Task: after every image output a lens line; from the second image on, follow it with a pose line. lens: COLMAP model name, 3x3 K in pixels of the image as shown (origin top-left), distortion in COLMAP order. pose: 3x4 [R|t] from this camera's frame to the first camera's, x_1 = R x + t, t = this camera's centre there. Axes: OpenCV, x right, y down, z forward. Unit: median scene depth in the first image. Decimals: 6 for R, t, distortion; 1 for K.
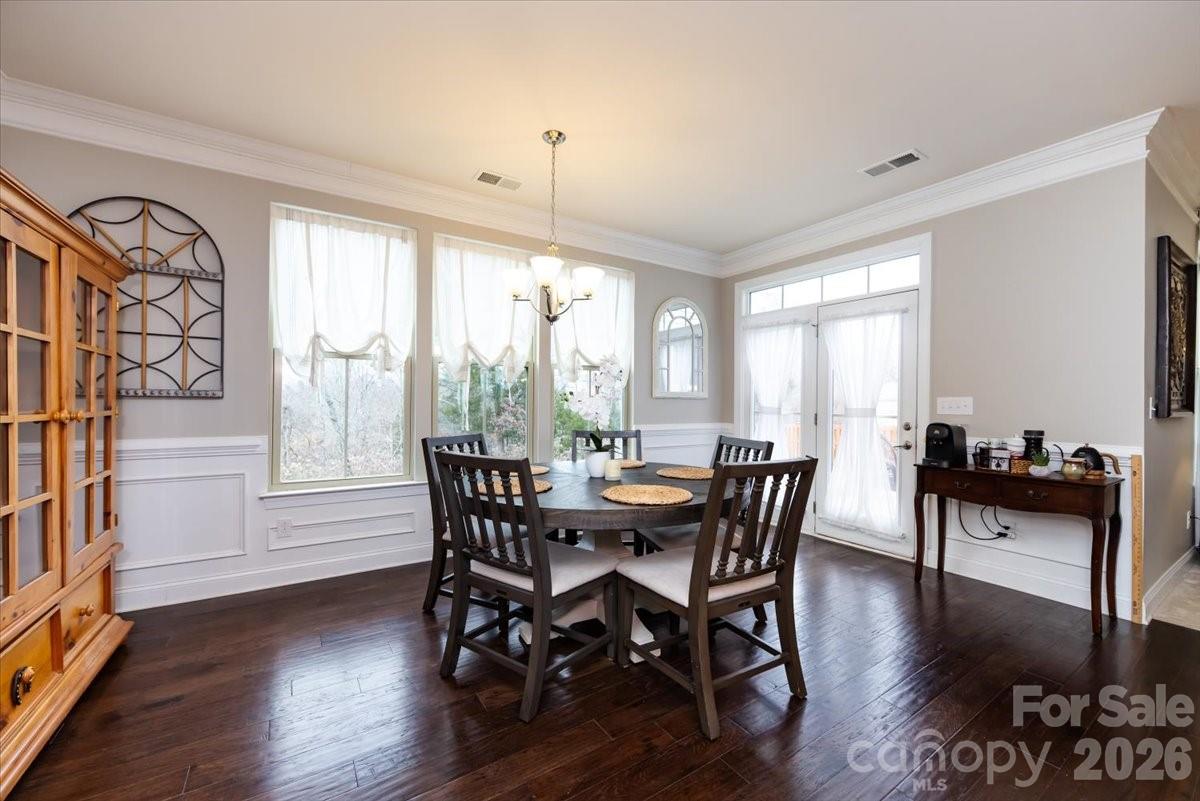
lens RADIAL K [[470.3, 0, 597.5], [0, 470.3, 403.0], [0, 0, 1]] dist [-0.001801, 0.000180]
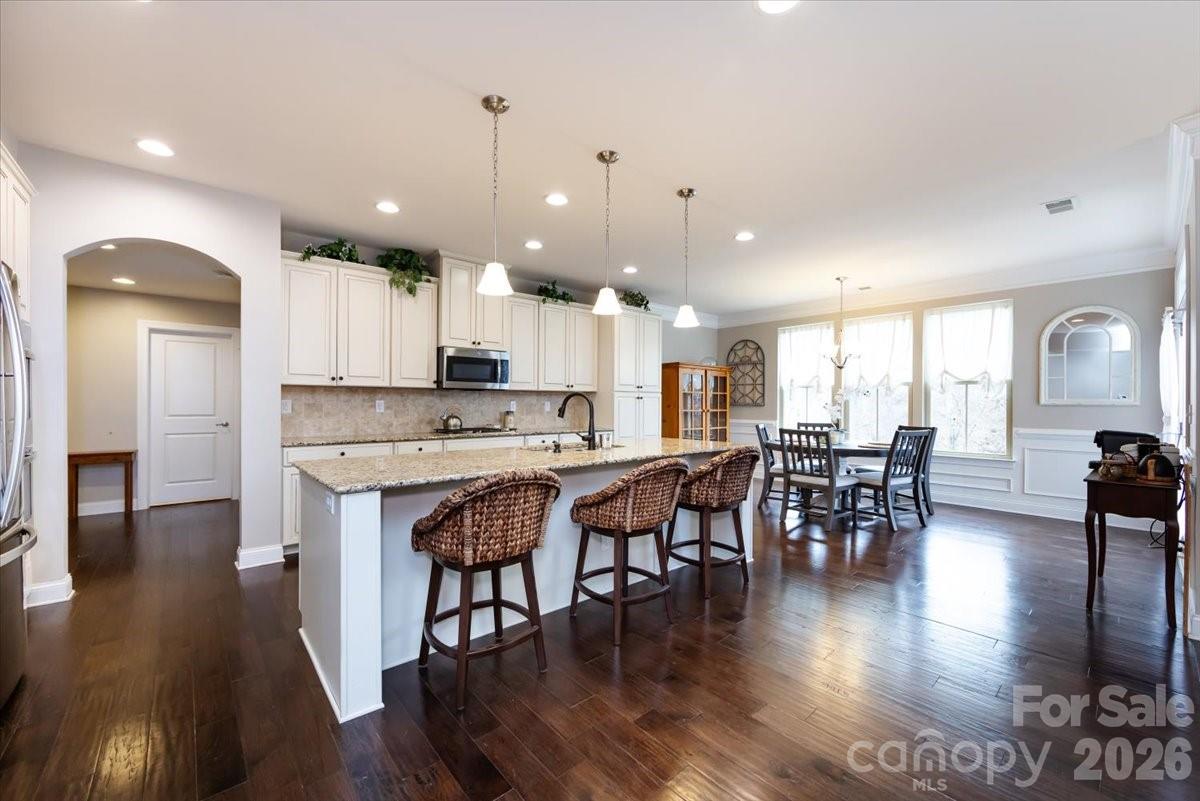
lens RADIAL K [[473.9, 0, 599.0], [0, 473.9, 418.3], [0, 0, 1]] dist [-0.011040, 0.000069]
pose [[0.138610, 0.025312, -0.990023, 1.775892], [-0.003725, 0.999680, 0.025038, -0.004299], [0.990340, 0.000217, 0.138660, -0.325065]]
